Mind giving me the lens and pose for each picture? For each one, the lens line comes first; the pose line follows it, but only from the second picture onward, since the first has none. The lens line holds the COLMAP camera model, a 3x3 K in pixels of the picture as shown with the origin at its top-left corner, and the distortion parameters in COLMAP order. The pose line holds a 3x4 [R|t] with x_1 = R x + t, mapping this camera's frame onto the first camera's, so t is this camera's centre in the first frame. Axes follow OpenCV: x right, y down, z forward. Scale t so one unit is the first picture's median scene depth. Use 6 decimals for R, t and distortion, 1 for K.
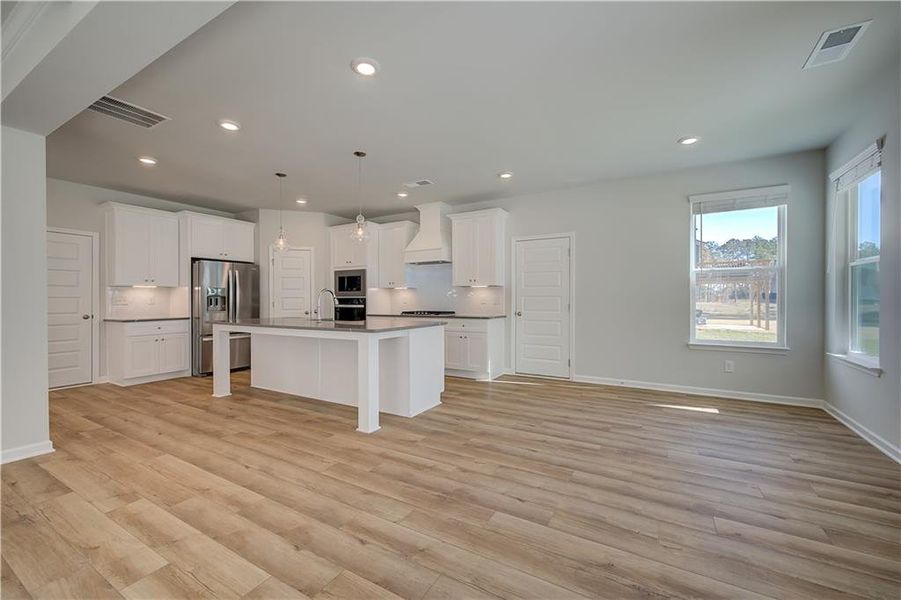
lens RADIAL K [[367.1, 0, 448.7], [0, 367.1, 300.6], [0, 0, 1]] dist [0.011022, -0.002923]
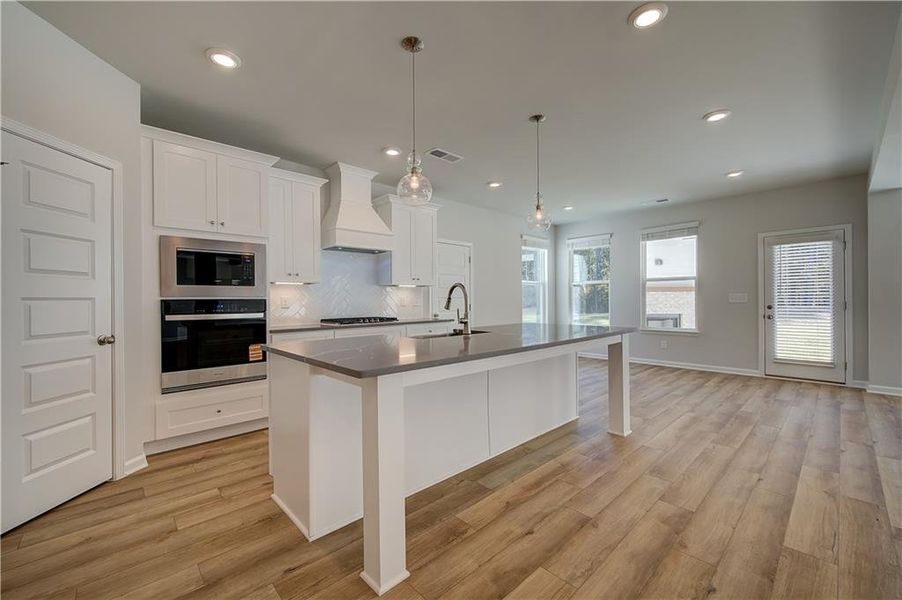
lens RADIAL K [[367.5, 0, 455.4], [0, 367.5, 303.4], [0, 0, 1]] dist [0.011022, -0.002923]
pose [[0.271733, -0.010796, 0.962312, -1.018110], [0.011600, 0.999901, 0.007942, -0.003949], [-0.962303, 0.009005, 0.271832, 0.917127]]
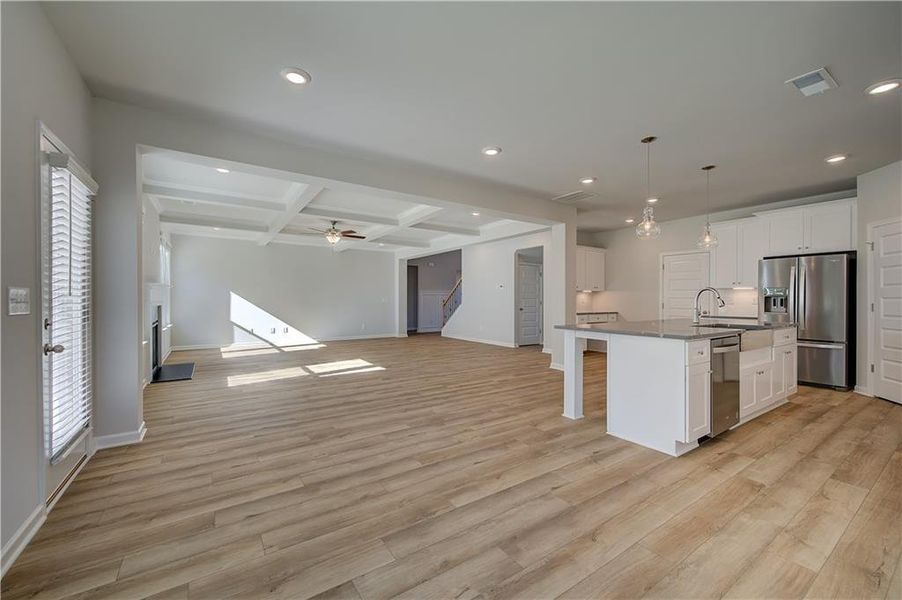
lens RADIAL K [[354.8, 0, 455.8], [0, 354.8, 298.2], [0, 0, 1]] dist [0.006207, -0.000815]
pose [[-0.422085, -0.001694, -0.906555, 0.724895], [-0.004891, 0.999988, 0.000409, -0.005200], [0.906543, 0.004607, -0.422088, 0.901412]]
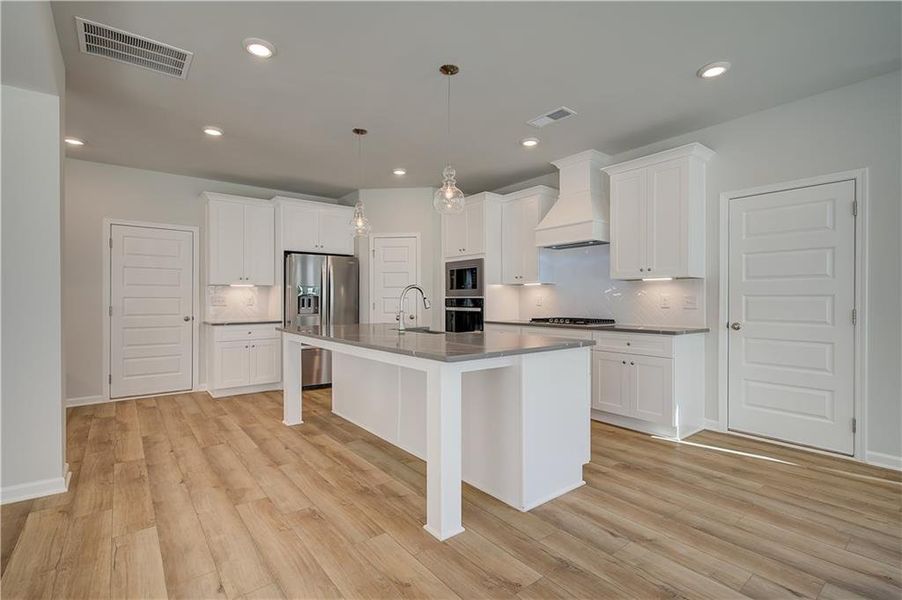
lens RADIAL K [[419.4, 0, 450.3], [0, 419.4, 301.1], [0, 0, 1]] dist [0.000536, -0.000035]
pose [[0.932391, 0.002553, -0.361443, 0.020127], [-0.002412, 0.999997, 0.000840, -0.002850], [0.361444, 0.000088, 0.932394, 0.318041]]
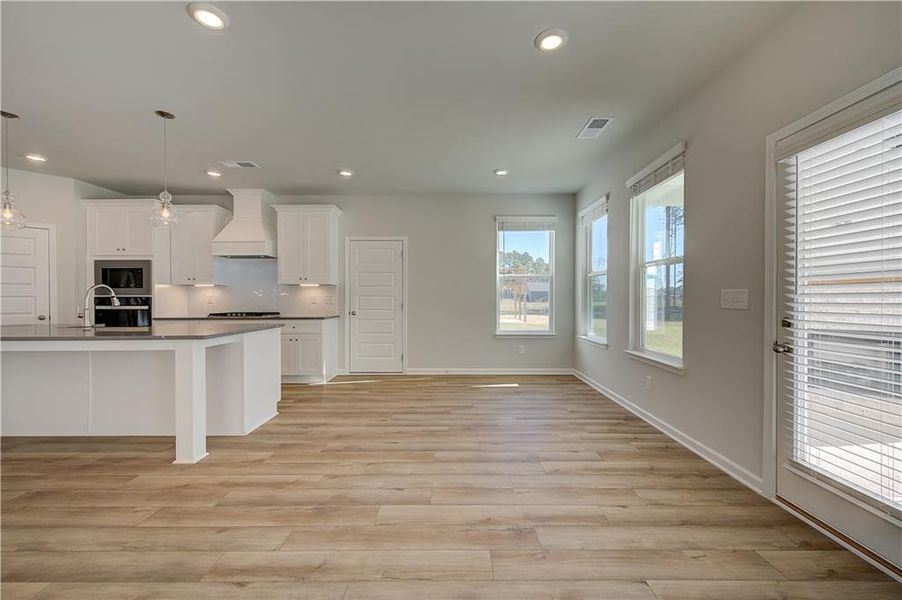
lens RADIAL K [[367.5, 0, 450.9], [0, 367.5, 296.4], [0, 0, 1]] dist [0.011022, -0.002923]
pose [[0.865664, 0.002306, 0.500620, -0.104828], [0.002601, 0.999955, -0.009104, 0.001091], [-0.500619, 0.009183, 0.865619, 0.006356]]
